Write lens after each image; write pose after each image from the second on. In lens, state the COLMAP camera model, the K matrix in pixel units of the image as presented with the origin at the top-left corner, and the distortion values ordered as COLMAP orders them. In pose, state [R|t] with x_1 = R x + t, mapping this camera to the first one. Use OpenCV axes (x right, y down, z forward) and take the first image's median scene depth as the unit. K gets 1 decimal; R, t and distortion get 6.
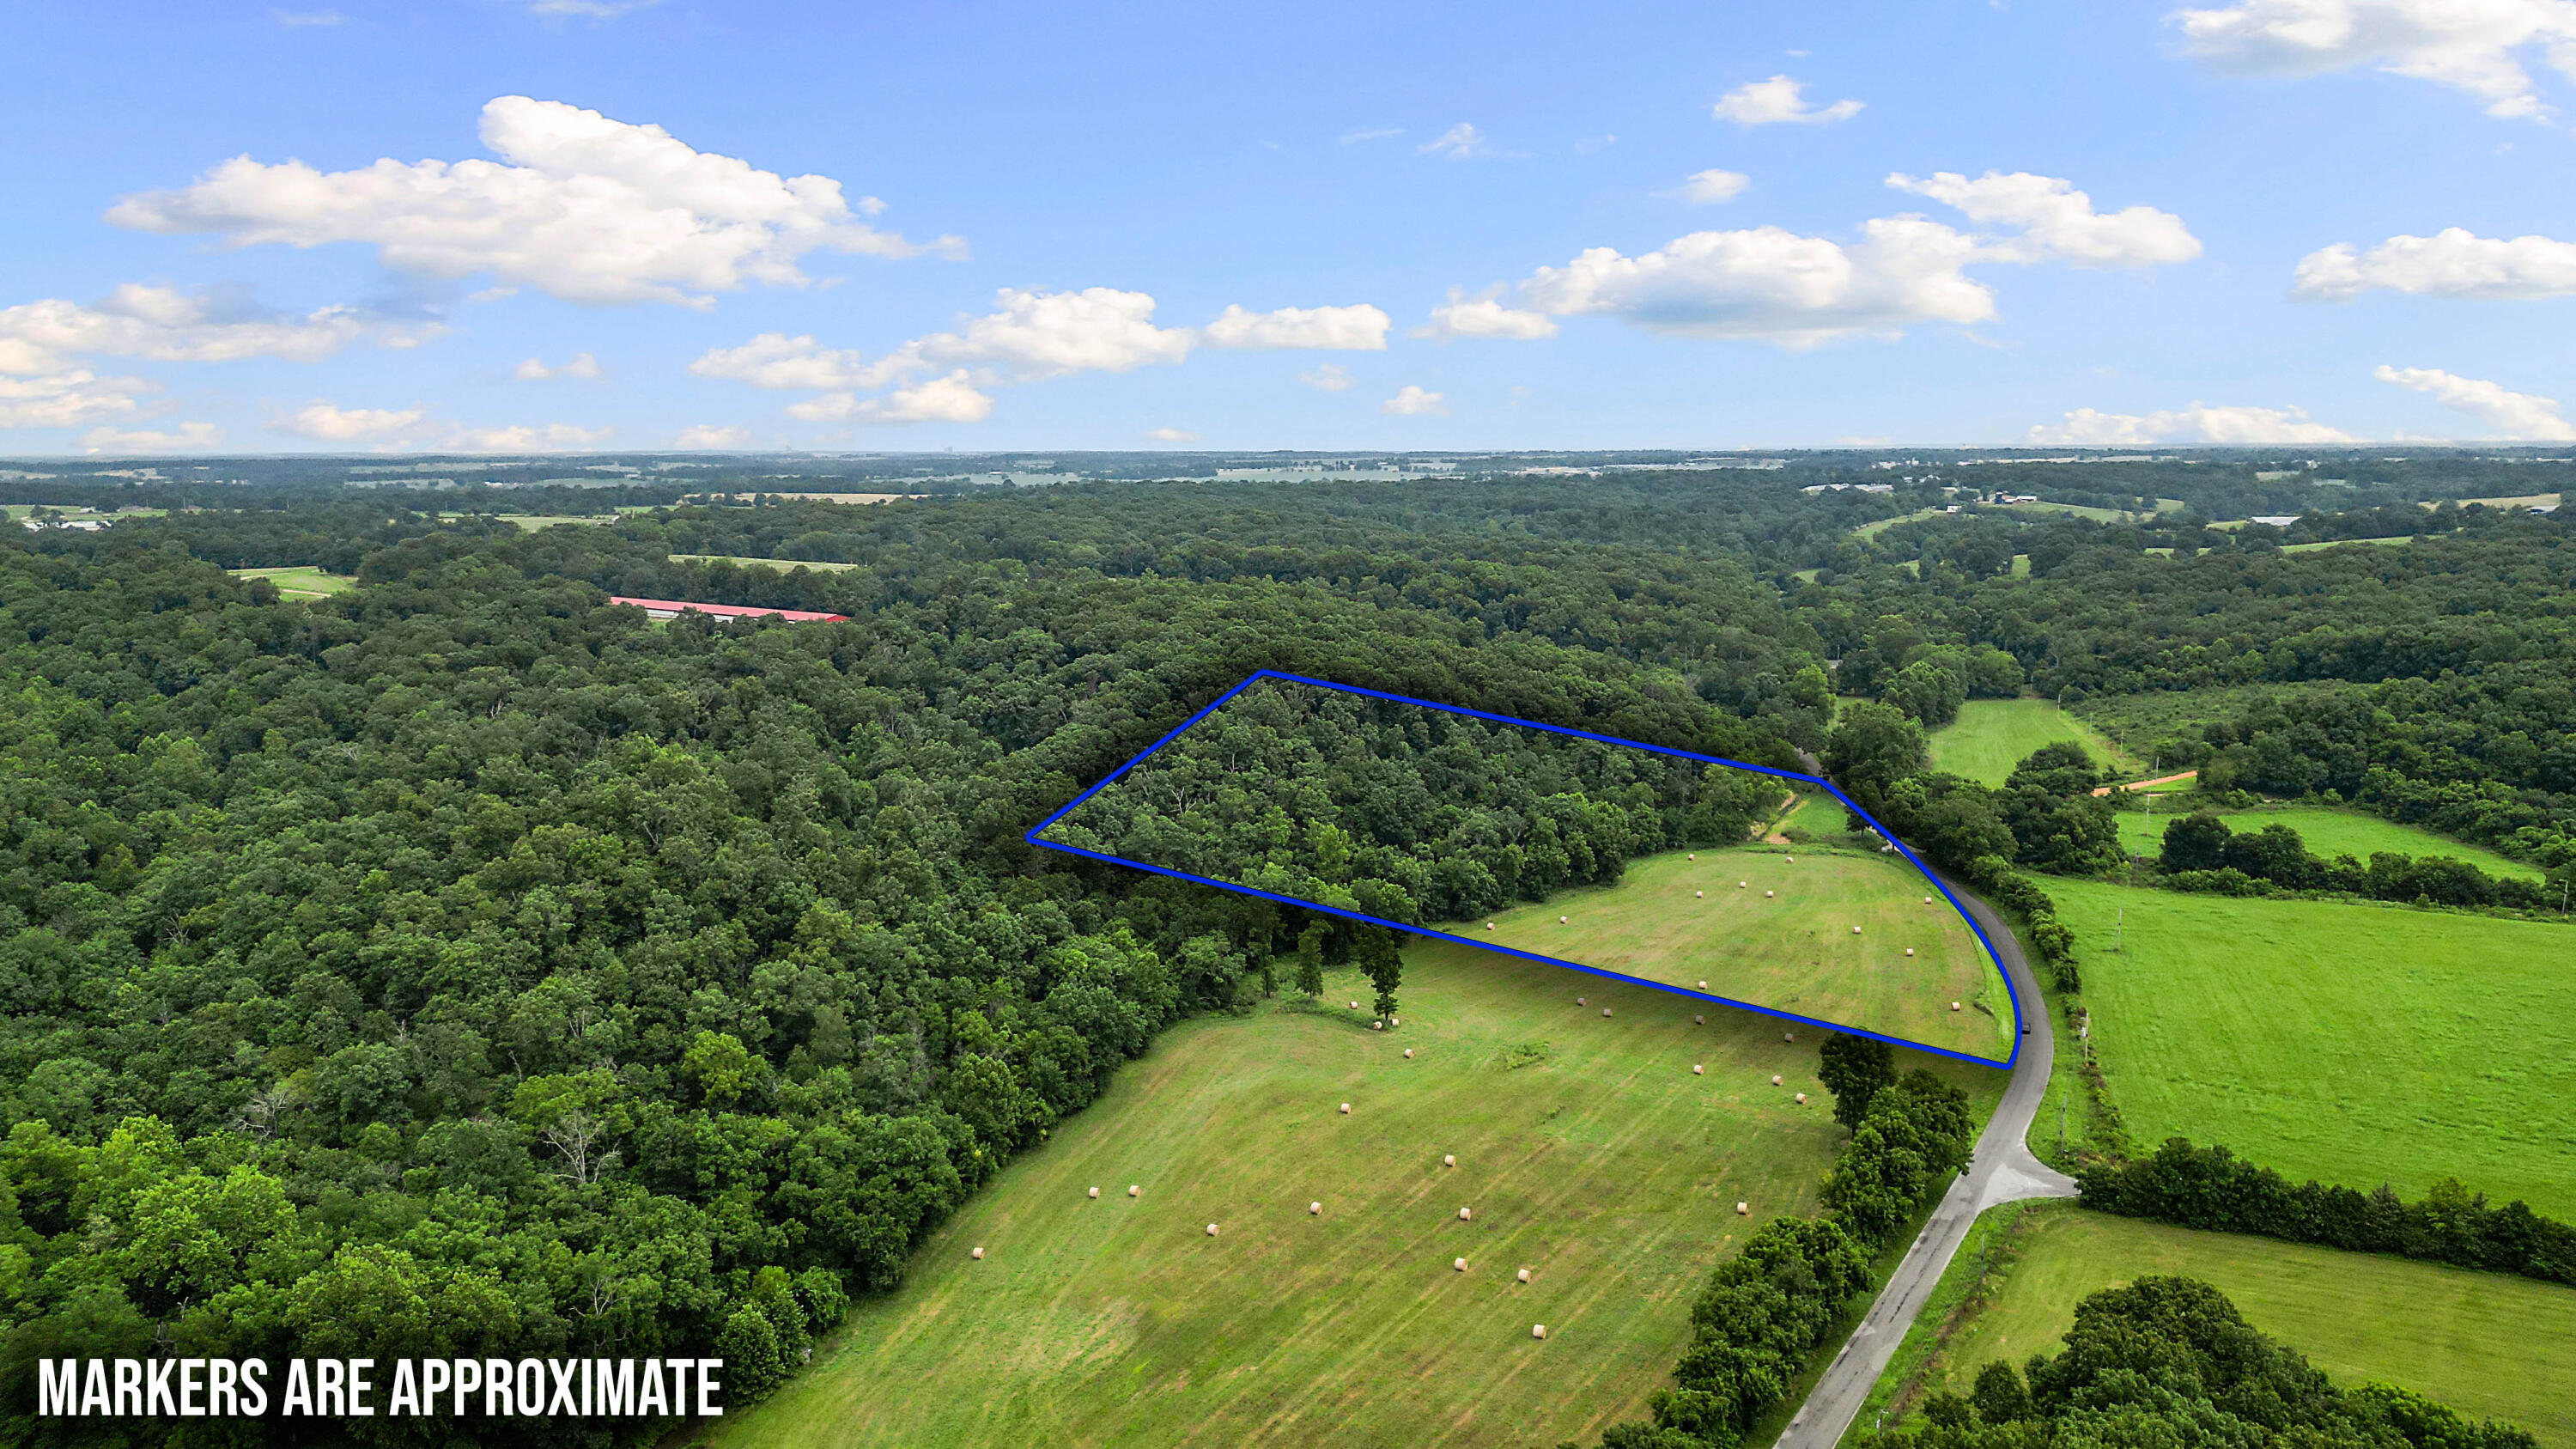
lens RADIAL K [[1839.8, 0, 1288.0], [0, 1839.8, 724.5], [0, 0, 1]] dist [0.040955, -0.001820]
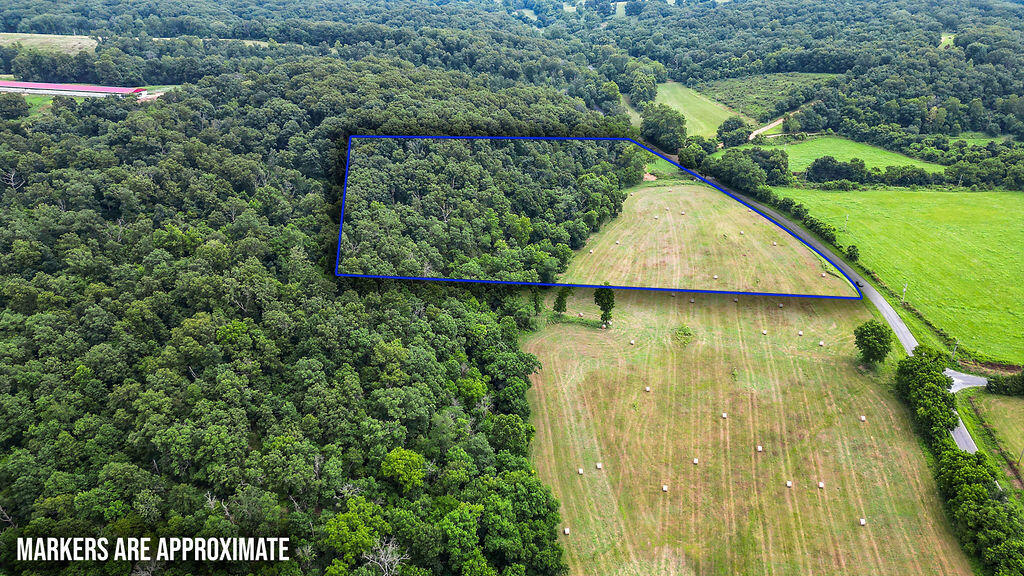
lens RADIAL K [[731.2, 0, 512.0], [0, 731.2, 288.0], [0, 0, 1]] dist [0.040955, -0.001820]
pose [[0.931224, -0.163099, 0.325914, -0.254582], [0.057277, 0.948655, 0.311085, -0.117849], [-0.359918, -0.271022, 0.892752, 0.237802]]
